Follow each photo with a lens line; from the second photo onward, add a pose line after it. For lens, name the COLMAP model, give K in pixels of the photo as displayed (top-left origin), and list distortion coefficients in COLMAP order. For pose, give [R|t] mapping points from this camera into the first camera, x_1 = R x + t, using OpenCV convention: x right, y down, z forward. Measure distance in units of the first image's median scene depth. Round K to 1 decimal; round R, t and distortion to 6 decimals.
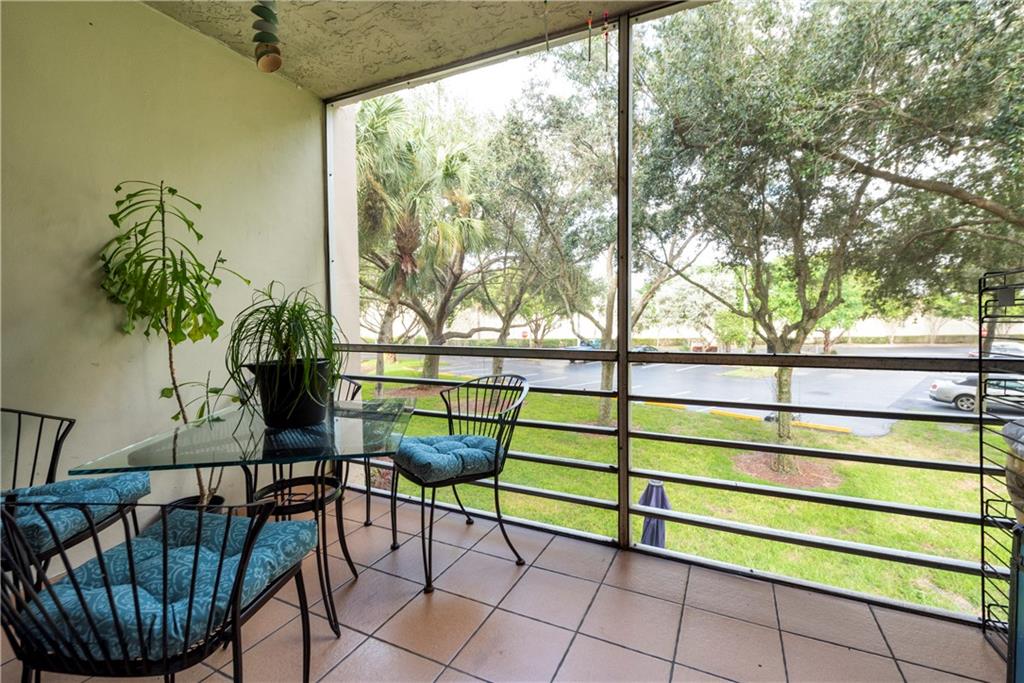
lens RADIAL K [[451.2, 0, 511.3], [0, 451.2, 335.0], [0, 0, 1]] dist [0.014367, -0.008506]
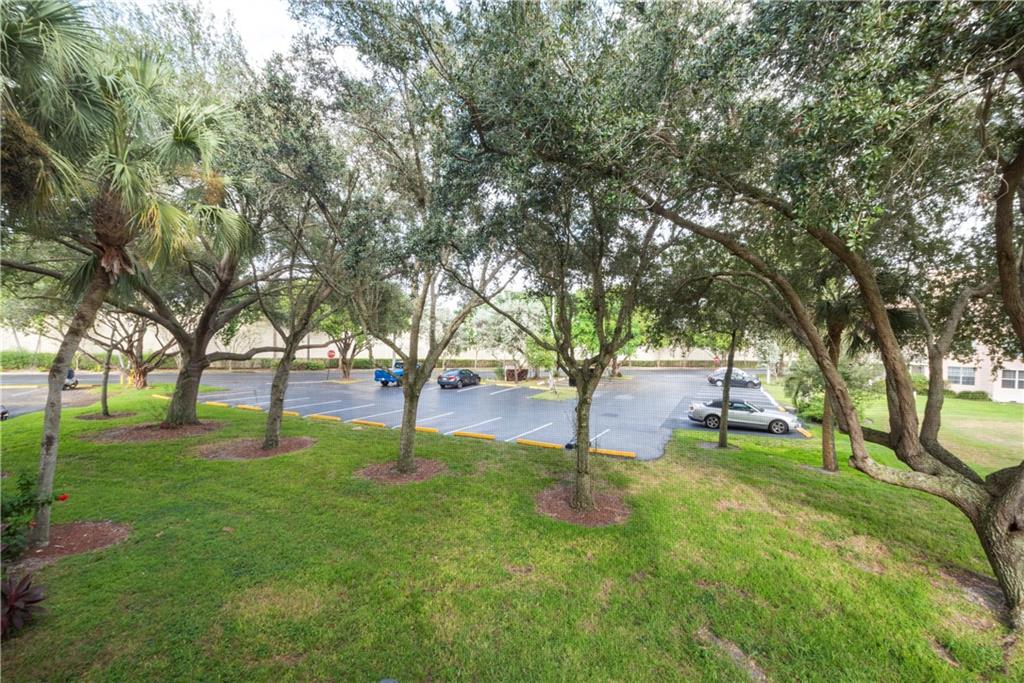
lens RADIAL K [[449.4, 0, 512.0], [0, 449.4, 341.5], [0, 0, 1]] dist [0.001793, 0.000282]
pose [[0.925843, 0.031457, 0.376598, 0.072521], [-0.022554, 0.999353, -0.028027, -0.025920], [-0.377236, 0.017455, 0.925953, 0.128280]]
